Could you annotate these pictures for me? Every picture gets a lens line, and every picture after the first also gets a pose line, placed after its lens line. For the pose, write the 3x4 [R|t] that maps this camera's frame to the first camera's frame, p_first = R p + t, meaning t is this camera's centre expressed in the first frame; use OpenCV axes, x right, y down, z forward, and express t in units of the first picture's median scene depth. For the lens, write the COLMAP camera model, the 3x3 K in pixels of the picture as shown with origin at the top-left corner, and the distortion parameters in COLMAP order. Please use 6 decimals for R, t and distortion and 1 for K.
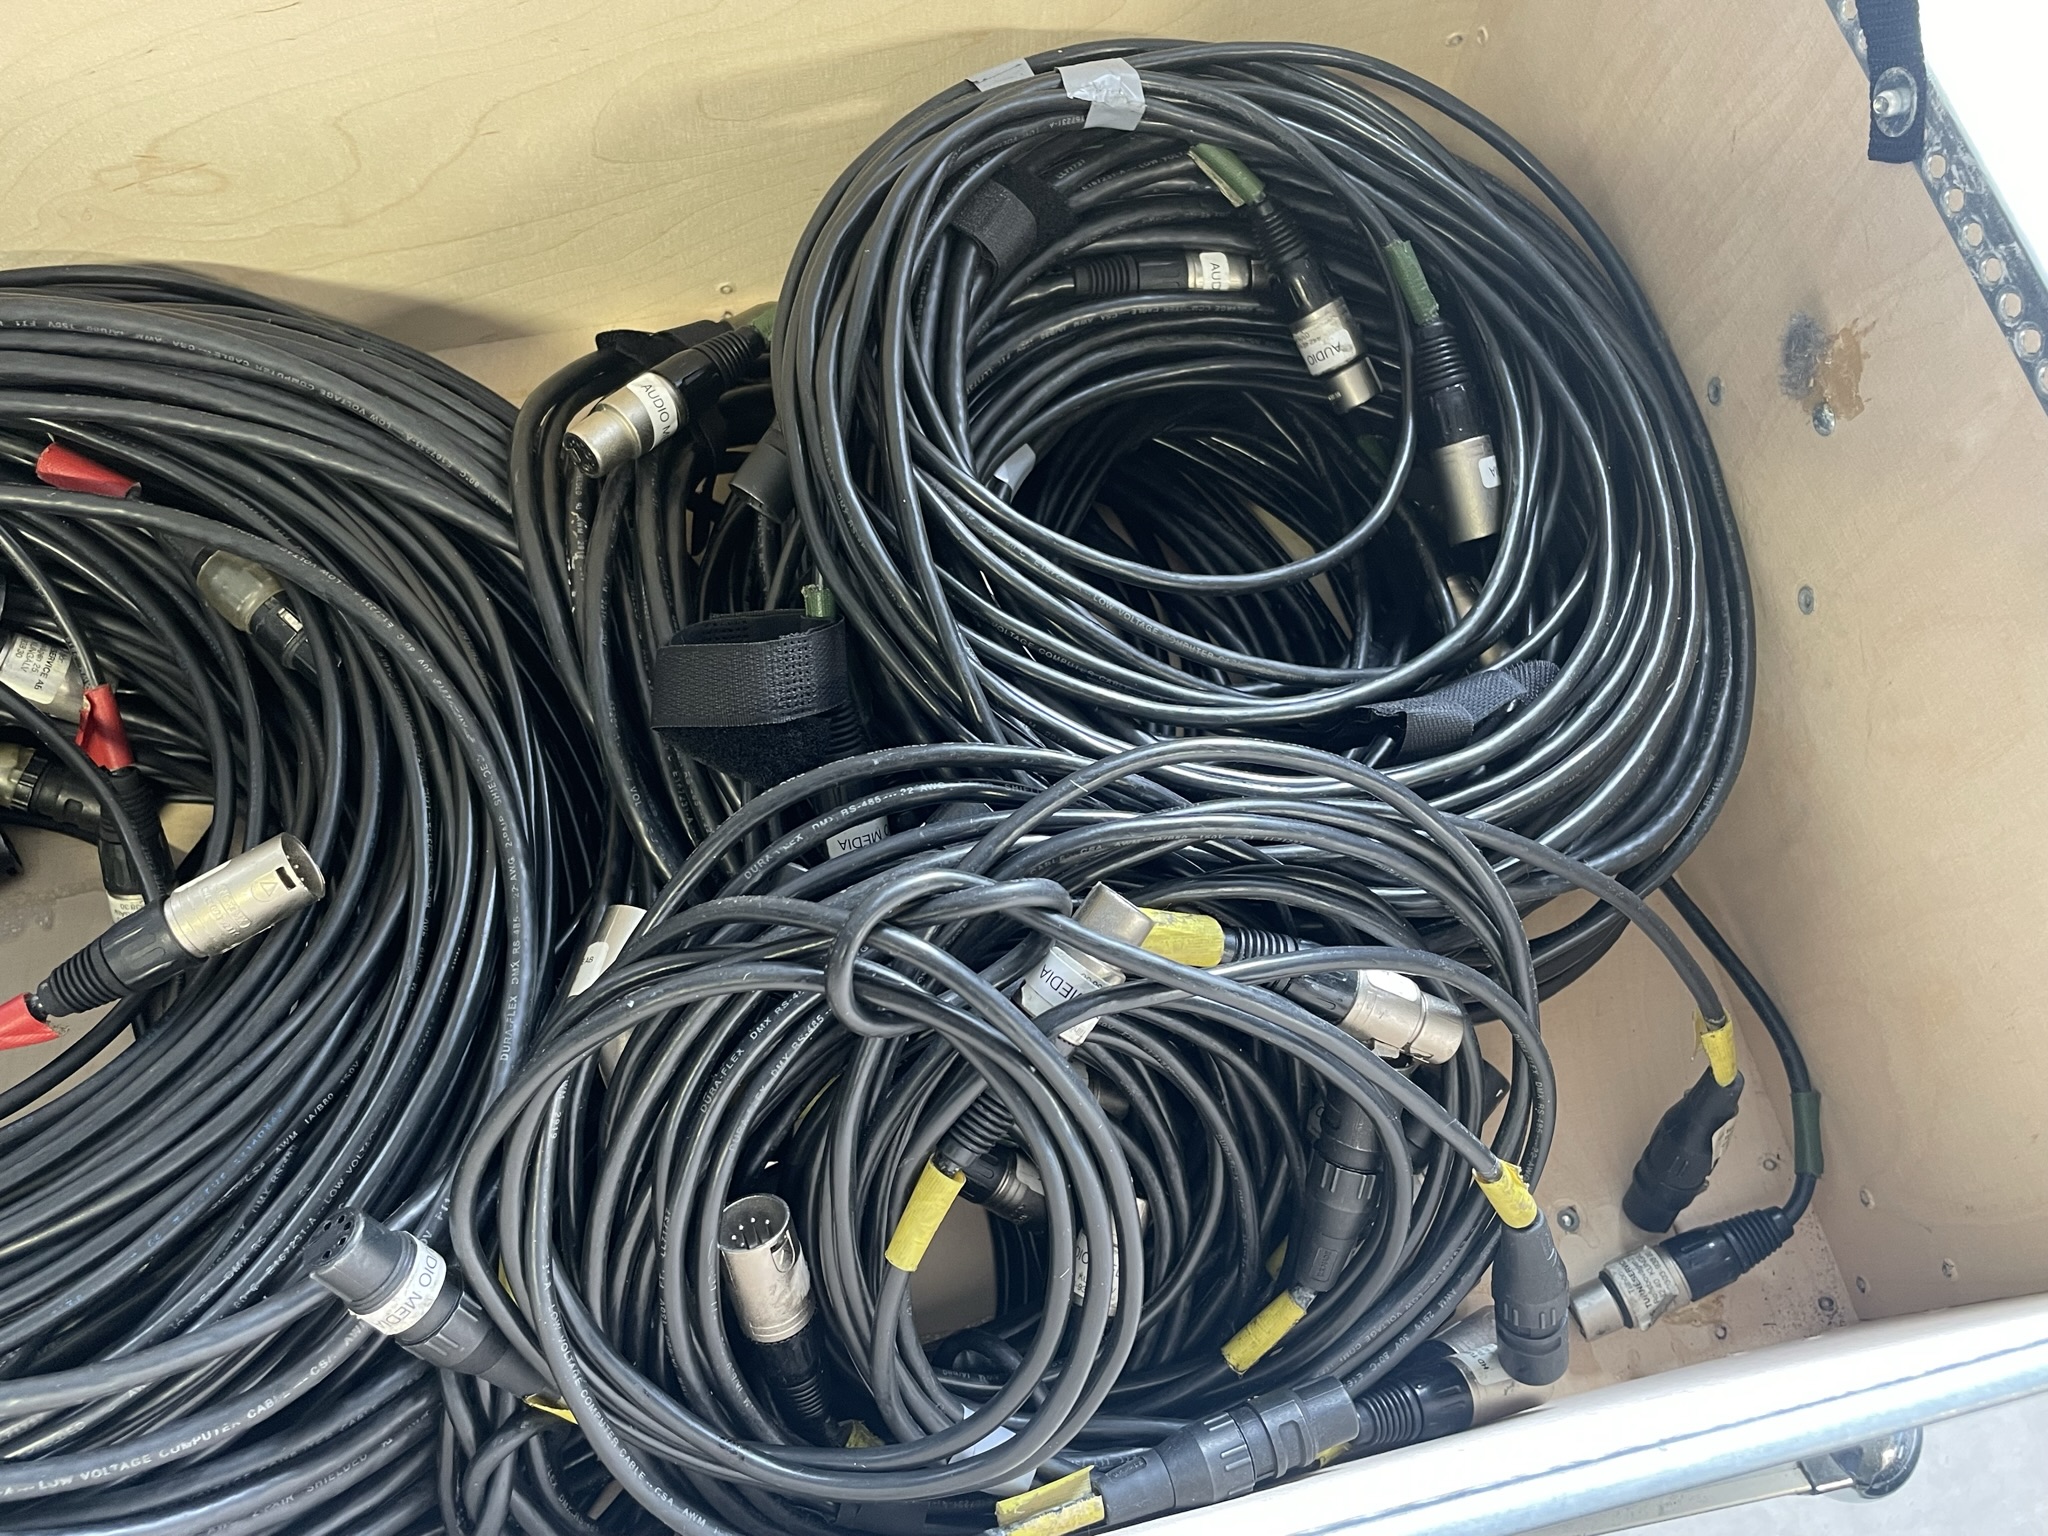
lens RADIAL K [[1691.2, 0, 1024.0], [0, 1691.2, 768.0], [0, 0, 1]] dist [0.120218, -0.180710]
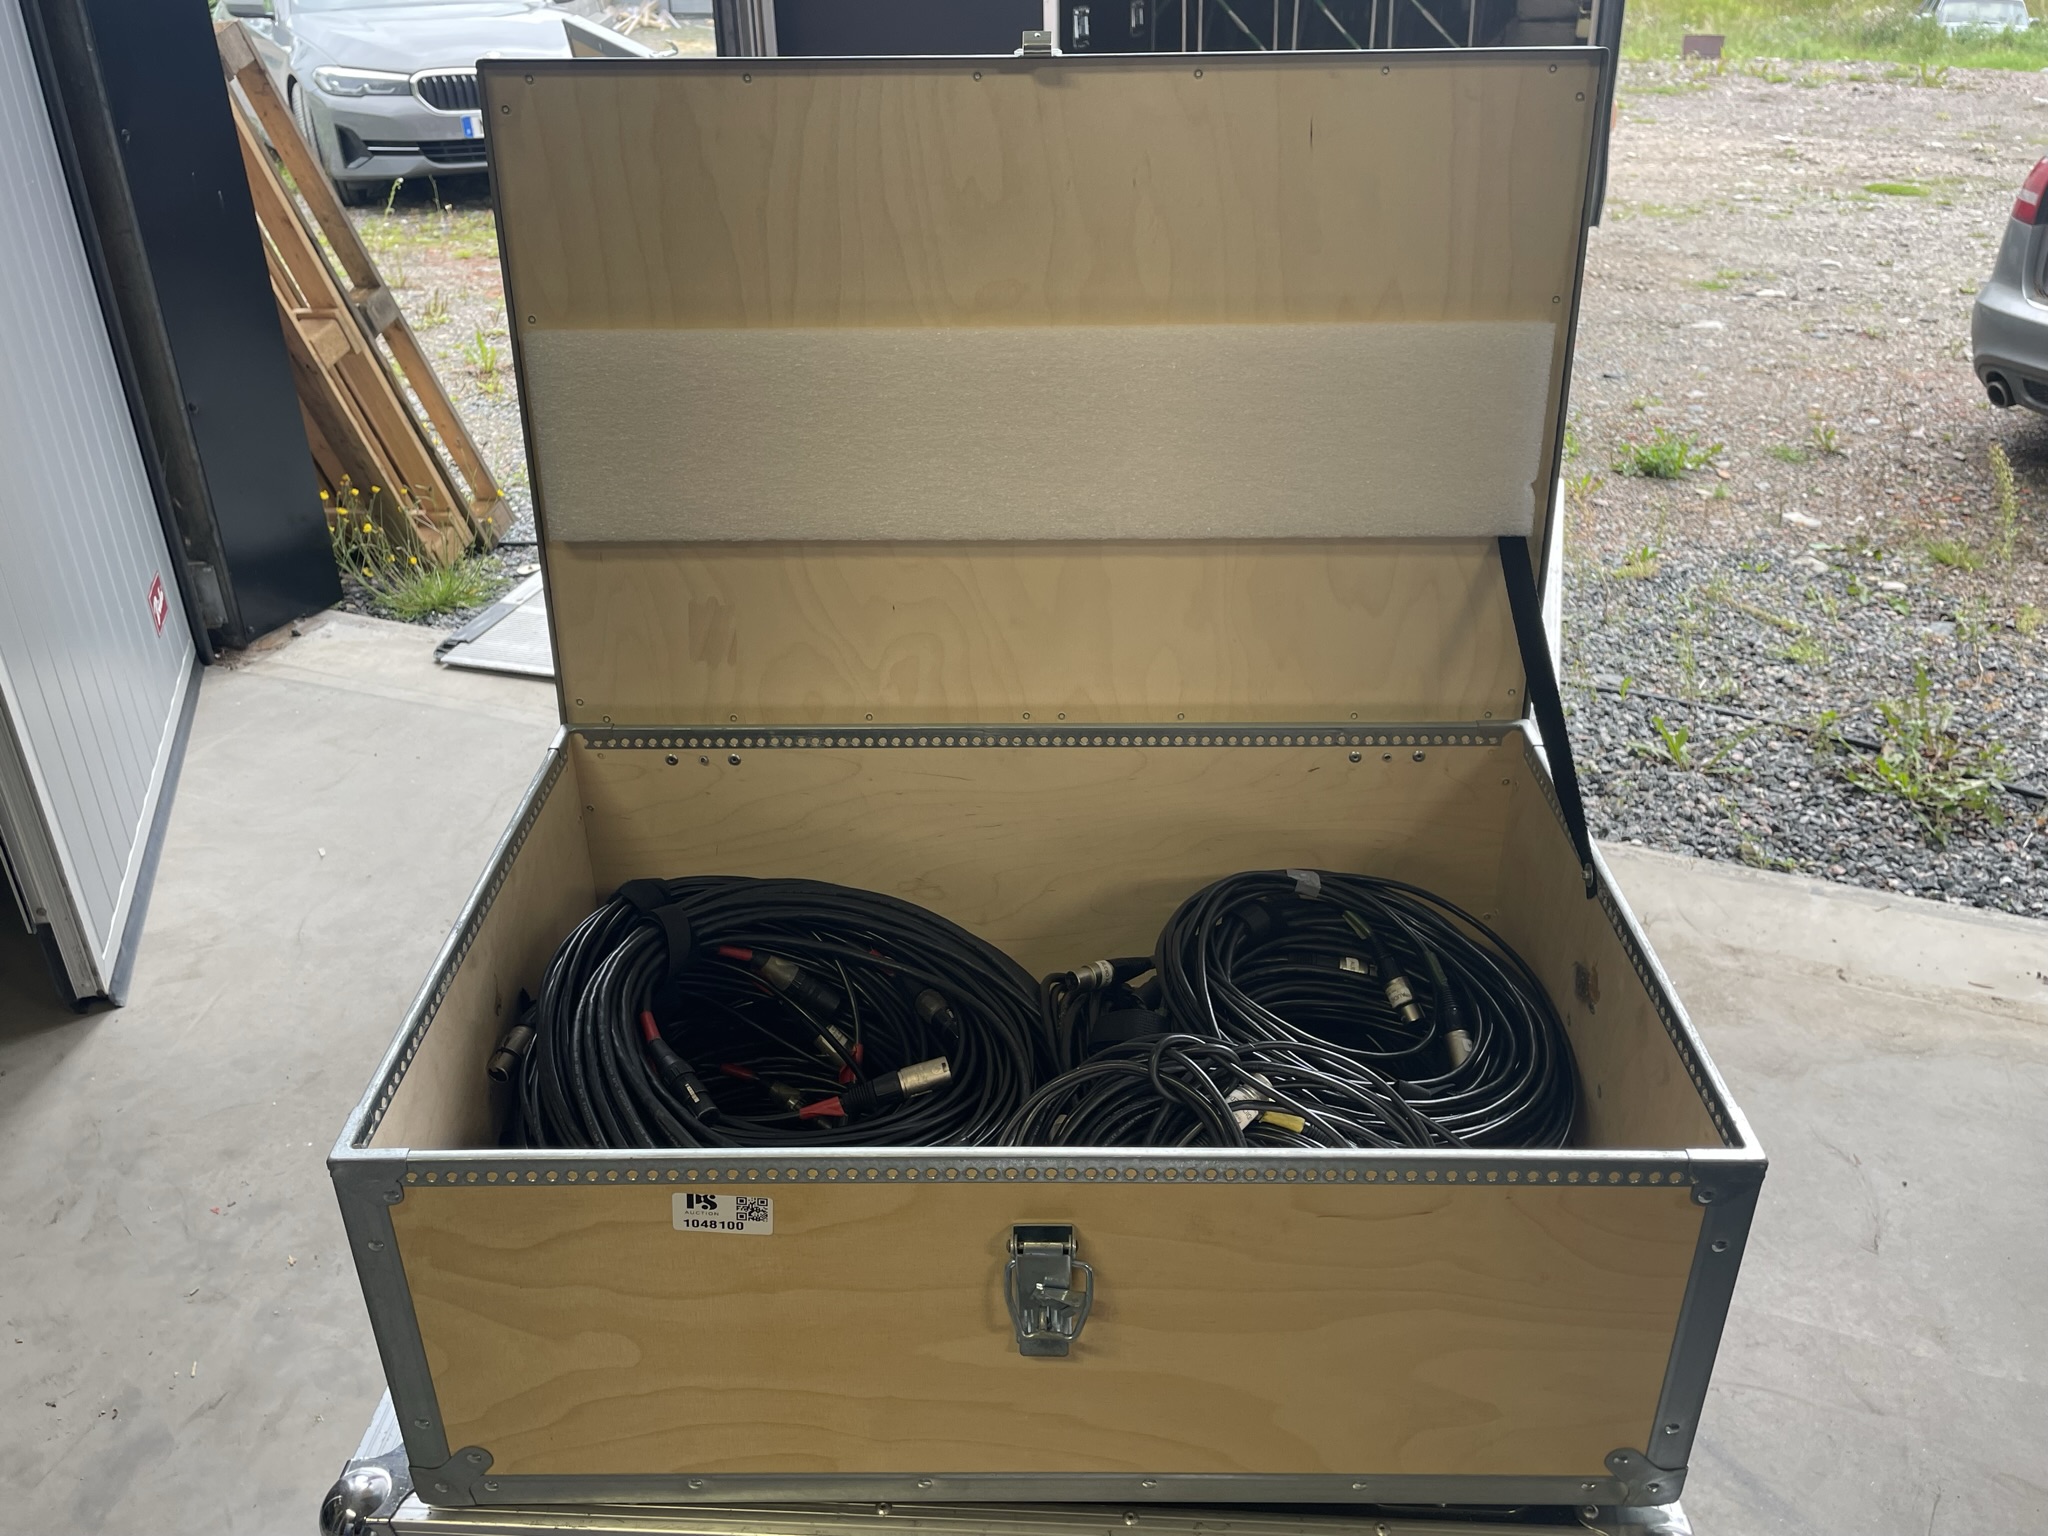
lens RADIAL K [[1691.2, 0, 1024.0], [0, 1691.2, 768.0], [0, 0, 1]] dist [0.120218, -0.180710]
pose [[0.968876, 0.077774, -0.235010, 0.218575], [-0.207587, 0.772455, -0.600184, 1.041285], [0.134856, 0.630290, 0.764558, -1.036052]]
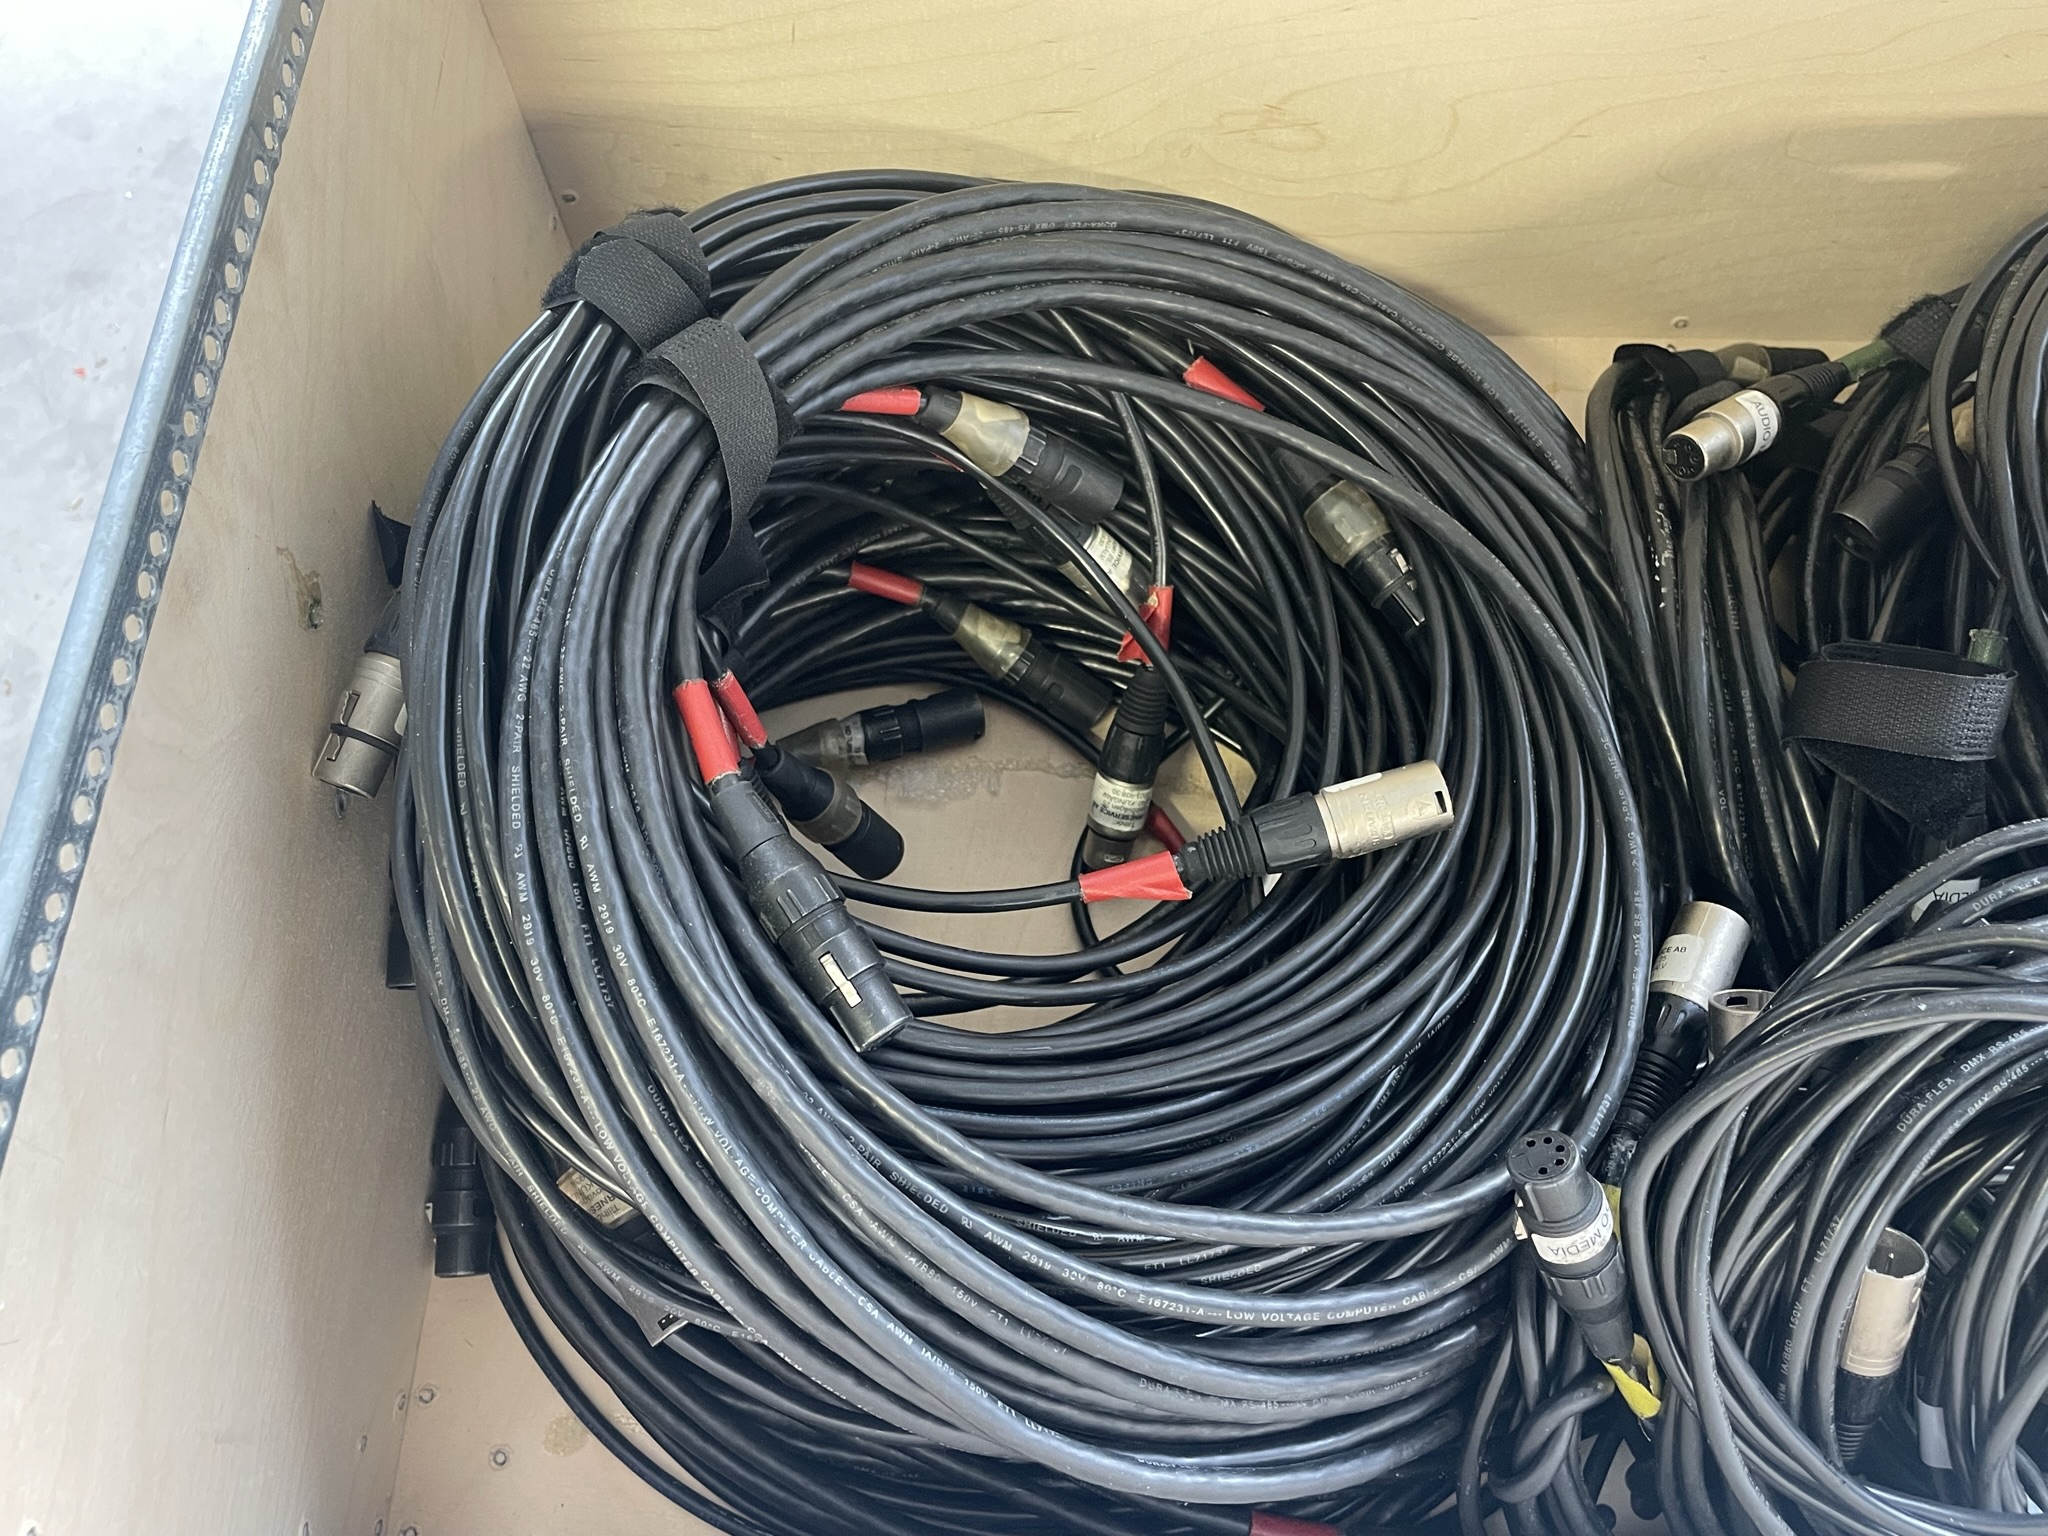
lens RADIAL K [[1691.2, 0, 1024.0], [0, 1691.2, 768.0], [0, 0, 1]] dist [0.120218, -0.180710]
pose [[0.962108, 0.223962, -0.155532, -0.434641], [-0.229063, 0.973289, -0.015458, 0.099206], [0.147915, 0.050499, 0.987710, -0.046302]]
